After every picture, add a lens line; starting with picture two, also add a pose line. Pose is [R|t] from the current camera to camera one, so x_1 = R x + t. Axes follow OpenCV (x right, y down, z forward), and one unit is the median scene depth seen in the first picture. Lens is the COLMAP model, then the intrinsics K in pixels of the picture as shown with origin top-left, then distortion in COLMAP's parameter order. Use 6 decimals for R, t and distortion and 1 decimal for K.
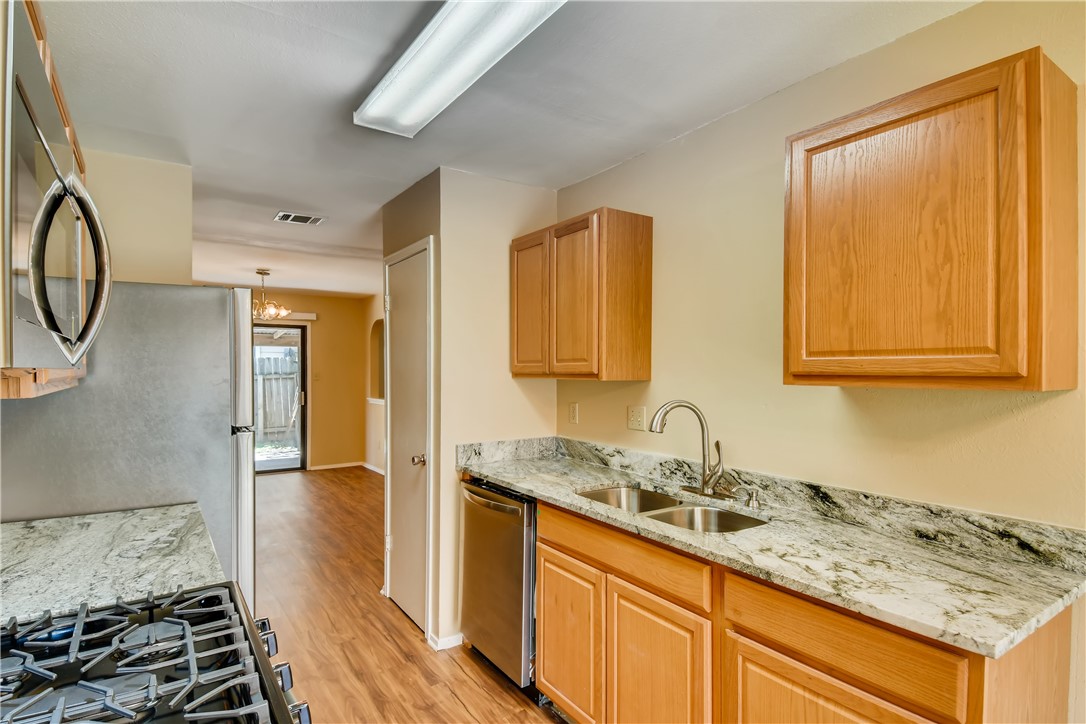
lens RADIAL K [[566.1, 0, 543.0], [0, 566.1, 362.0], [0, 0, 1]] dist [-0.000011, -0.000376]
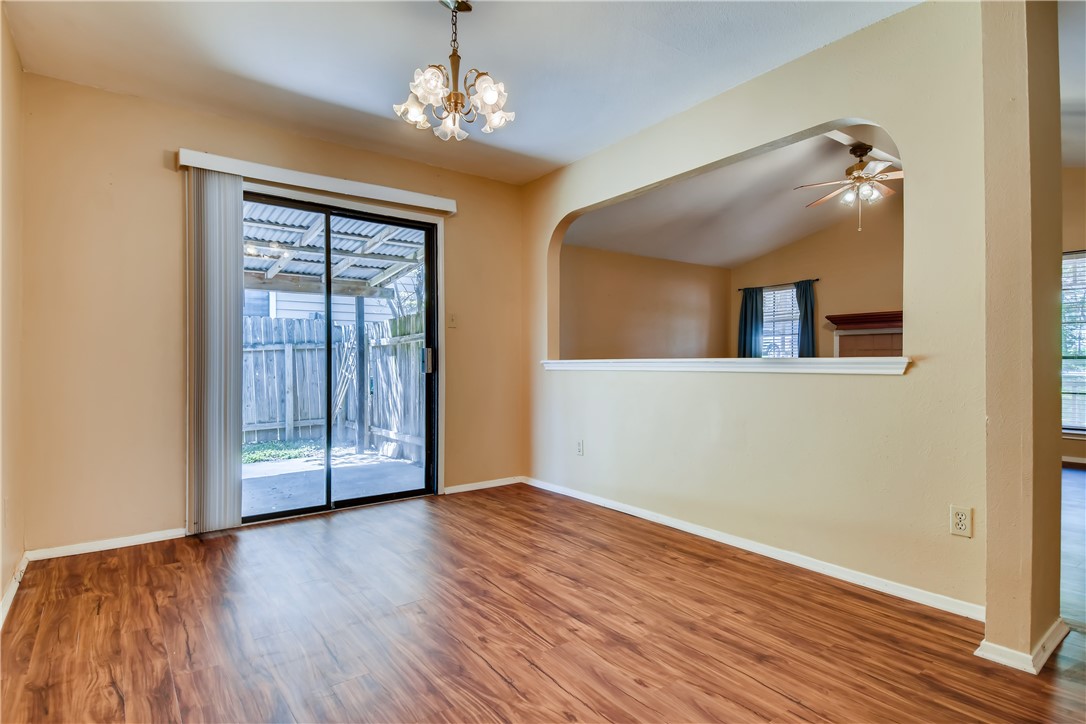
lens RADIAL K [[566.1, 0, 543.0], [0, 566.1, 362.0], [0, 0, 1]] dist [-0.000011, -0.000376]
pose [[0.999020, -0.001138, 0.044255, -0.341835], [0.000757, 0.999962, 0.008641, 0.061445], [-0.044264, -0.008599, 0.998983, 0.460945]]
